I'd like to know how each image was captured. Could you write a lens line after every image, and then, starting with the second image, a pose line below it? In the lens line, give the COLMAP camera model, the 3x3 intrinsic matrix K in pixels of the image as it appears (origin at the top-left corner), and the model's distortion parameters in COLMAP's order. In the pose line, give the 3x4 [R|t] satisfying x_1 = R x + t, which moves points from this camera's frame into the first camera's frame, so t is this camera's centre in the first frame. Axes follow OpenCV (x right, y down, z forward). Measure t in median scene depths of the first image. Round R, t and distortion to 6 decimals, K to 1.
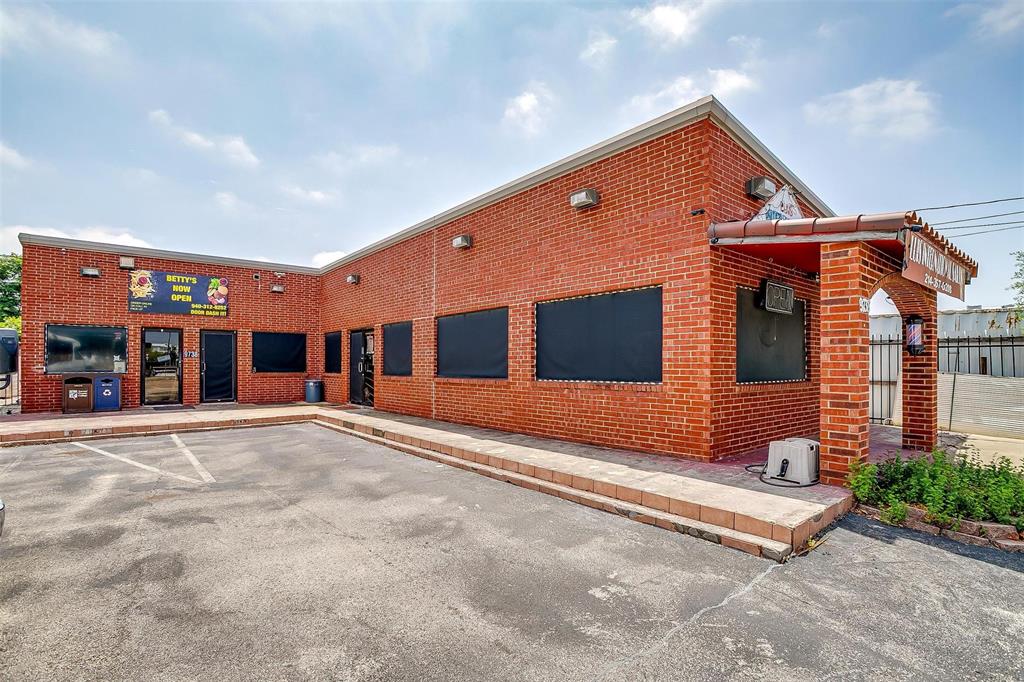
lens RADIAL K [[497.4, 0, 510.4], [0, 497.4, 345.1], [0, 0, 1]] dist [-0.065571, 0.037383]
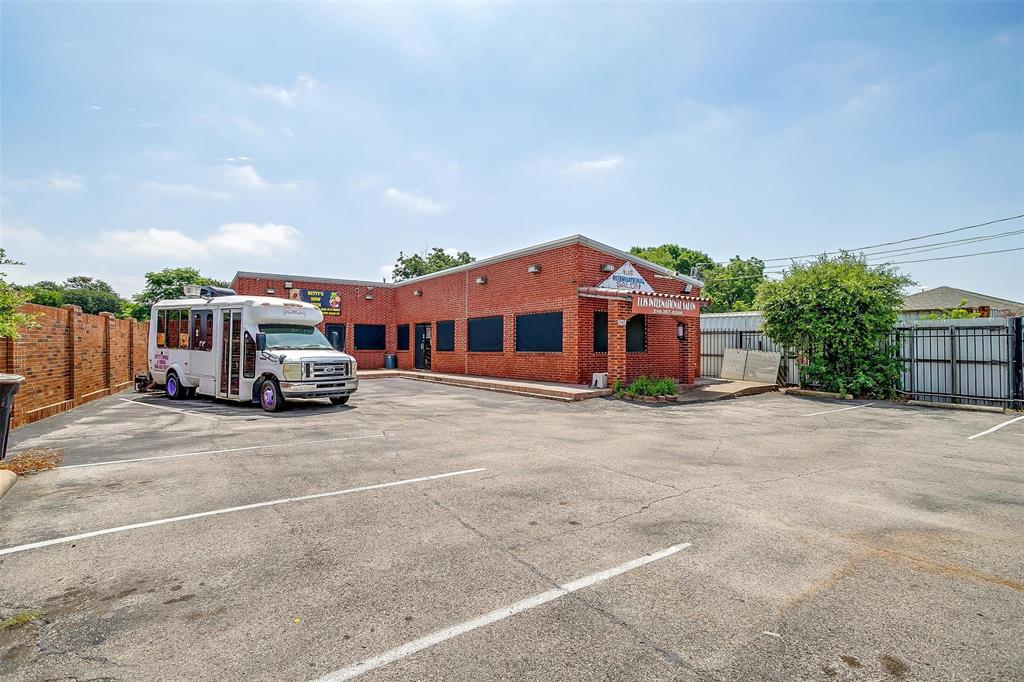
lens RADIAL K [[497.4, 0, 510.4], [0, 497.4, 345.1], [0, 0, 1]] dist [-0.065571, 0.037383]
pose [[0.997912, 0.002579, -0.064540, 0.141888], [-0.000224, 0.999335, 0.036472, -0.029211], [0.064591, -0.036382, 0.997248, -0.928206]]
